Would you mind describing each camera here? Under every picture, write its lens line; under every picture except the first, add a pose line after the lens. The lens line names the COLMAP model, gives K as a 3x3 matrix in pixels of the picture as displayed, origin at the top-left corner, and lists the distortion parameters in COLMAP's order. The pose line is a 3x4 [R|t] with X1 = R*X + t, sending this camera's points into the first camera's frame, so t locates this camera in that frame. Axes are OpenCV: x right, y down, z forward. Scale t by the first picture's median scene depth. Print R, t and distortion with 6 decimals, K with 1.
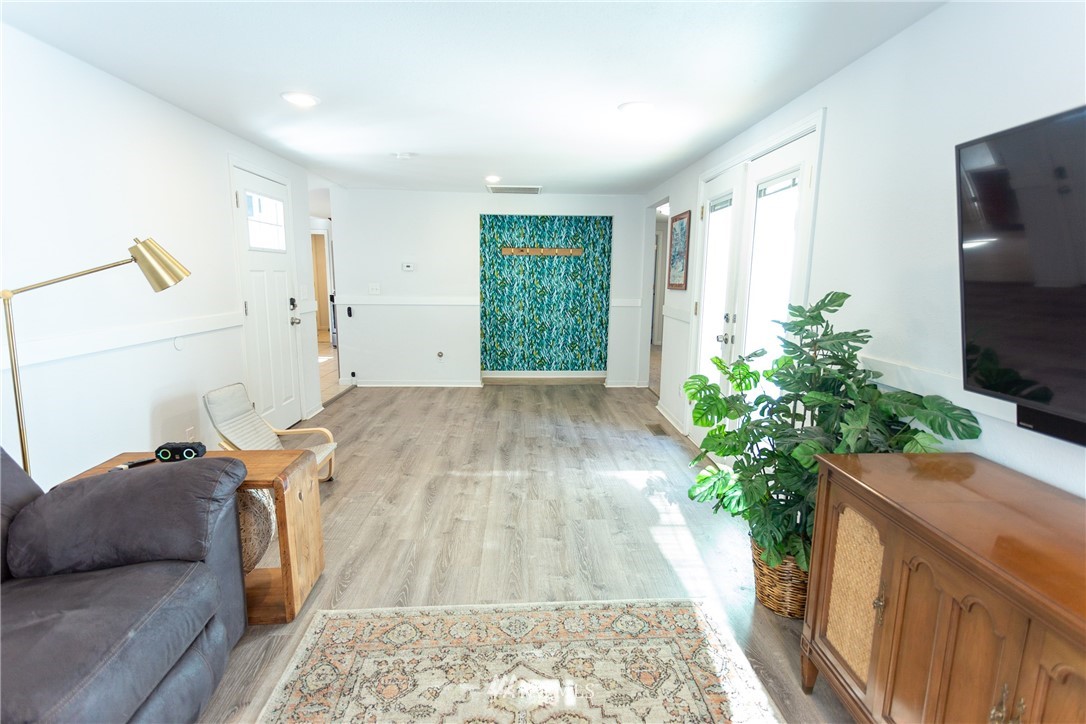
lens RADIAL K [[514.1, 0, 543.2], [0, 514.1, 360.2], [0, 0, 1]] dist [-0.001641, 0.000655]
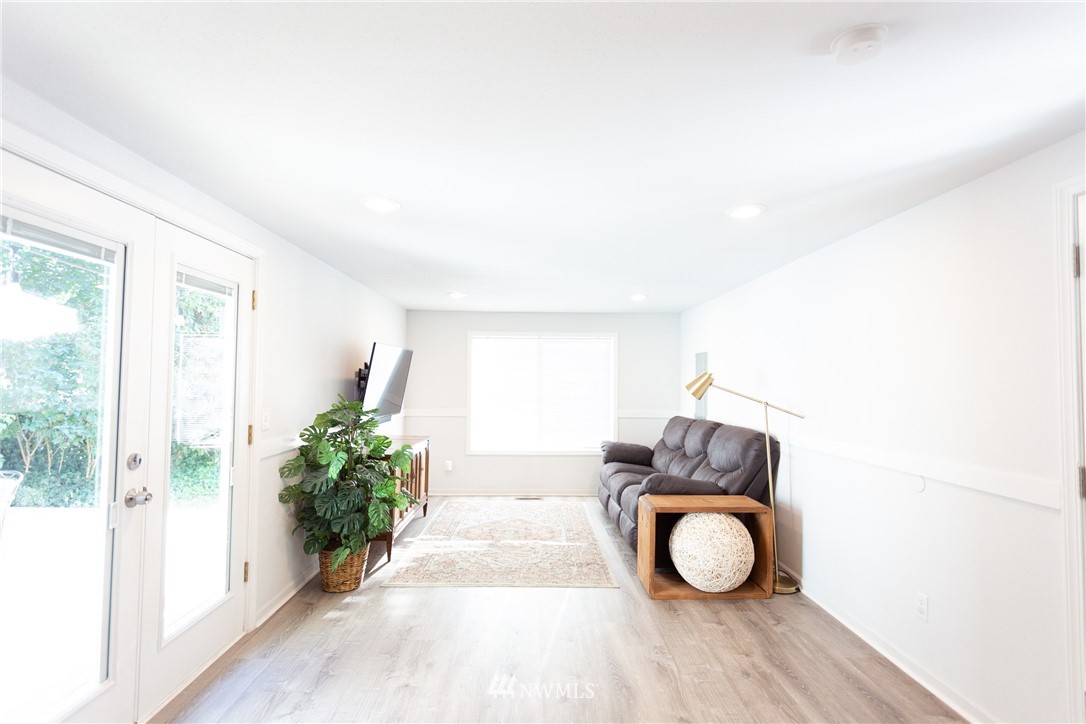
lens RADIAL K [[514.1, 0, 543.8], [0, 514.1, 362.8], [0, 0, 1]] dist [-0.001641, 0.000655]
pose [[-0.997145, -0.014009, 0.074205, -0.346511], [-0.004154, 0.991329, 0.131336, -0.513971], [-0.075401, 0.130653, -0.988557, 2.899663]]
